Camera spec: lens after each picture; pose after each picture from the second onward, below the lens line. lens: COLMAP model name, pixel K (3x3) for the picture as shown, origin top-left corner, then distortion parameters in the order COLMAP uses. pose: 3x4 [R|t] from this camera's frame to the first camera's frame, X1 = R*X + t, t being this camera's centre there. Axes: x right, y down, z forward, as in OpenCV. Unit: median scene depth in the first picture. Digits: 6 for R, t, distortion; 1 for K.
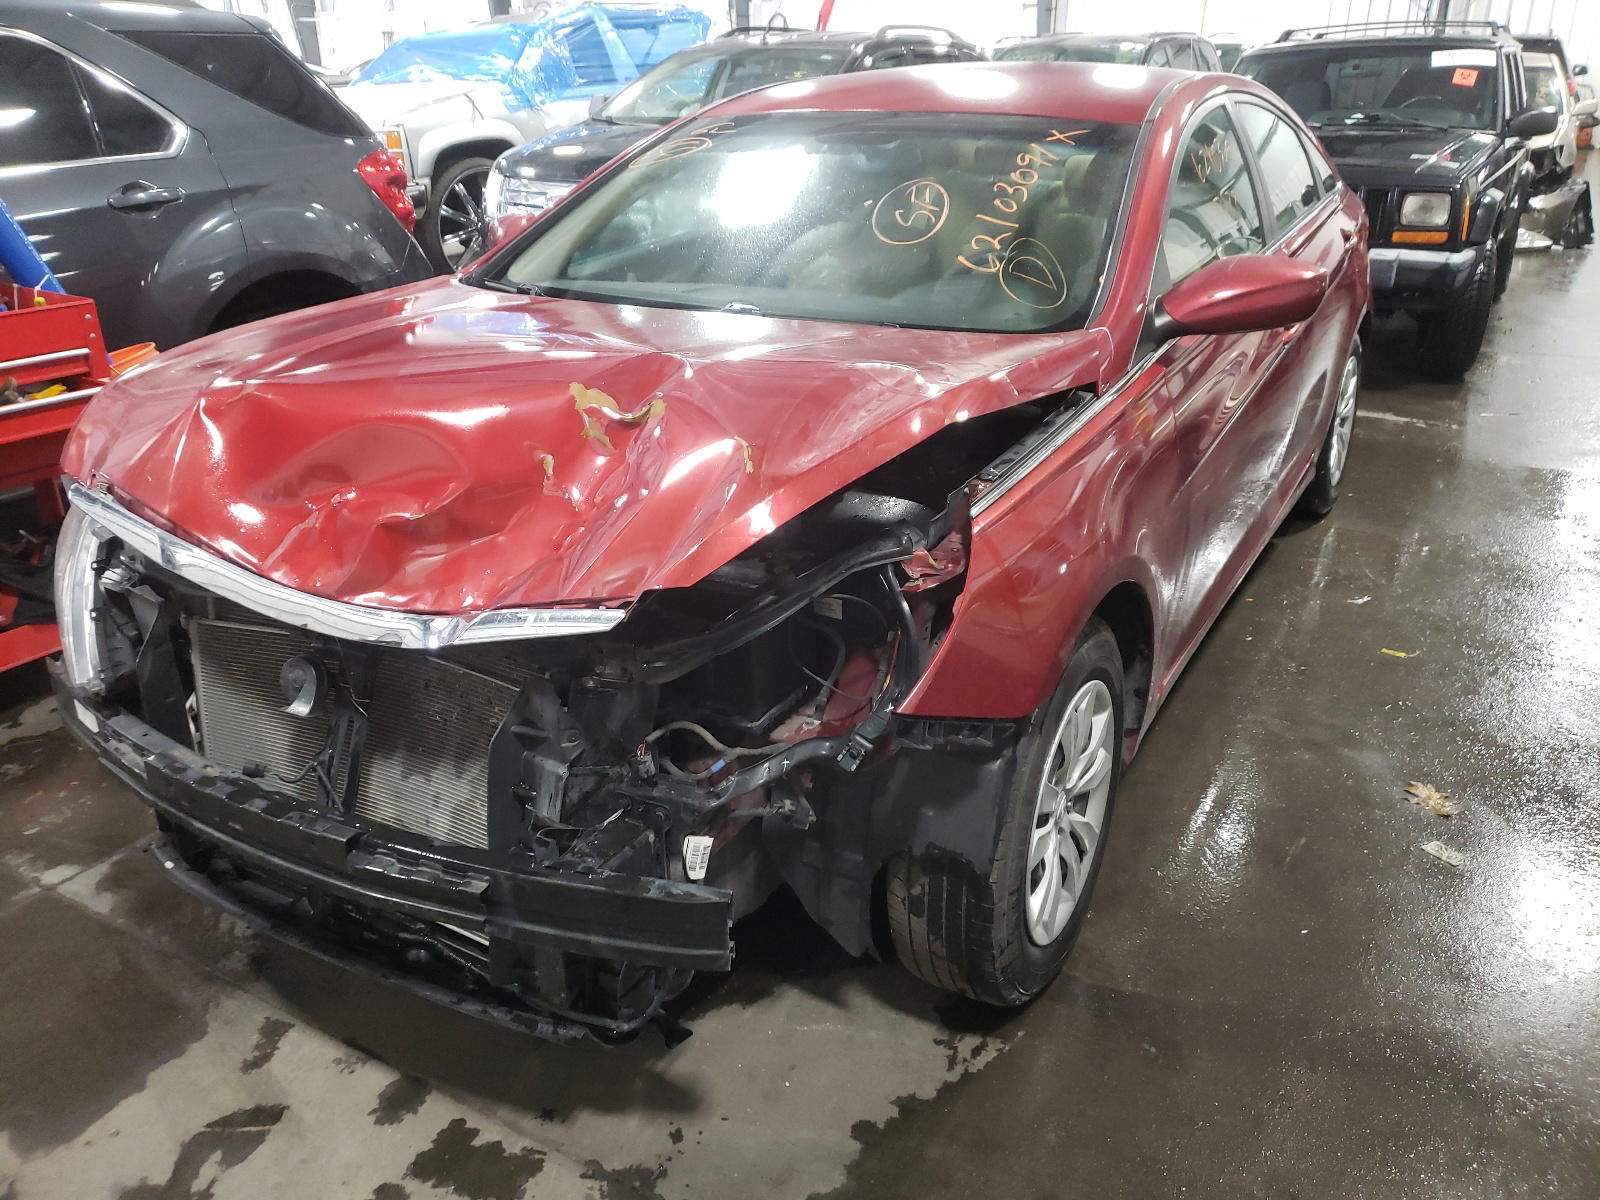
lens RADIAL K [[1243.9, 0, 807.5], [0, 1243.9, 593.8], [0, 0, 1]] dist [0.006944, 0.016907]
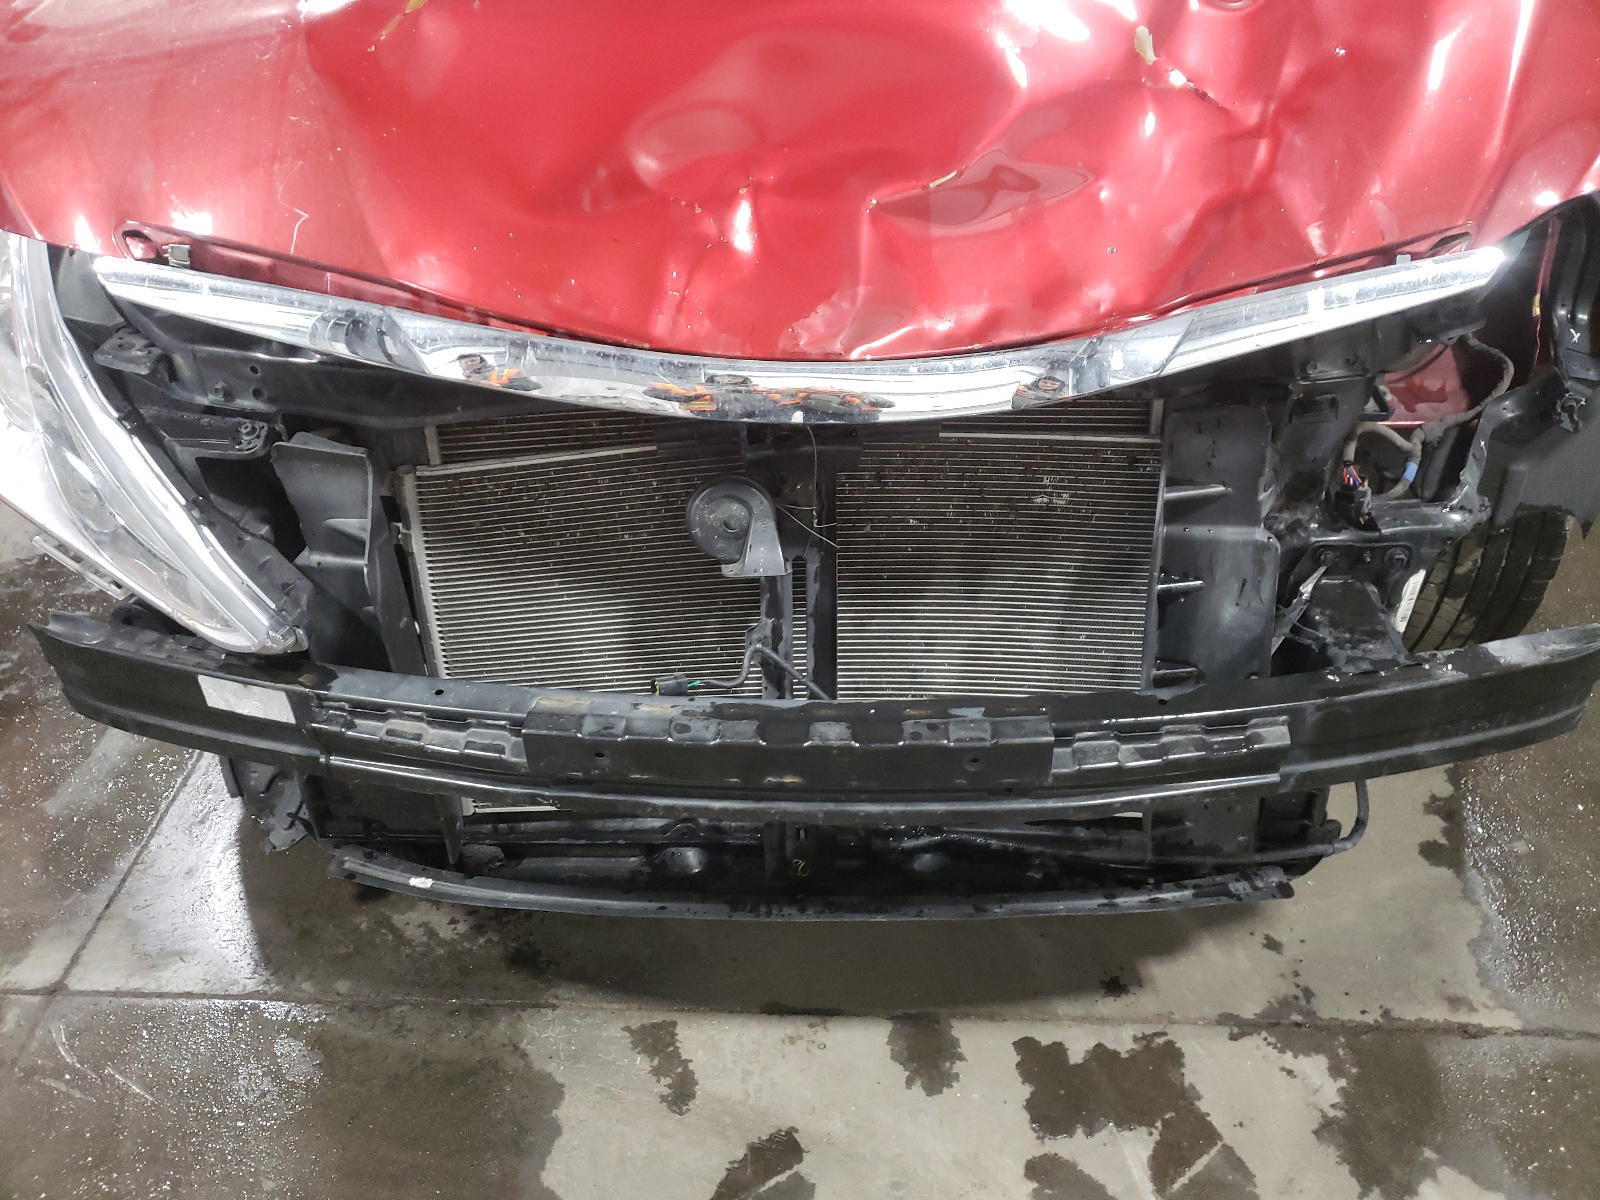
lens RADIAL K [[1243.9, 0, 804.4], [0, 1243.9, 601.0], [0, 0, 1]] dist [0.006944, 0.016907]
pose [[0.885292, -0.288964, 0.364361, -0.591021], [0.192184, 0.940811, 0.279178, -0.049521], [-0.423467, -0.177129, 0.888426, 0.457606]]
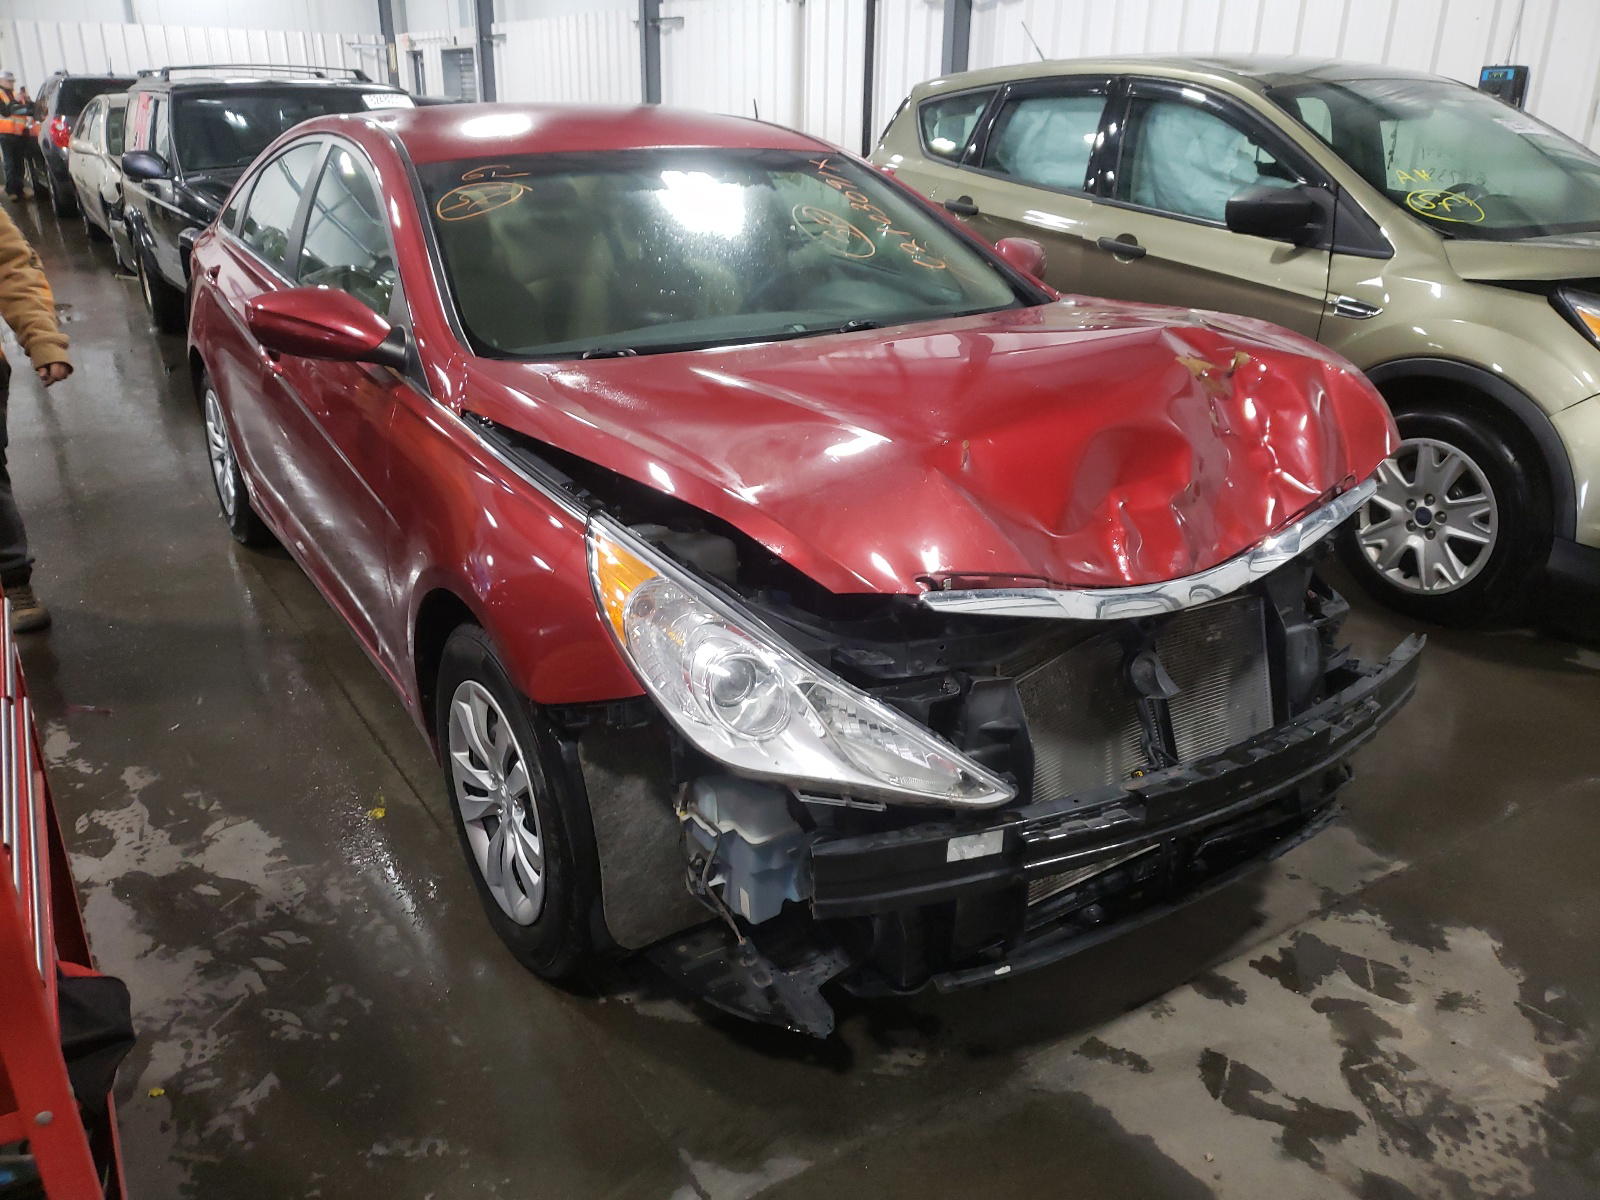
lens RADIAL K [[1243.9, 0, 799.3], [0, 1243.9, 608.0], [0, 0, 1]] dist [0.006944, 0.016907]
pose [[0.457049, -0.322706, 0.828835, -1.405282], [0.341823, 0.924025, 0.171275, -0.267408], [-0.821135, 0.205034, 0.532633, 0.646885]]
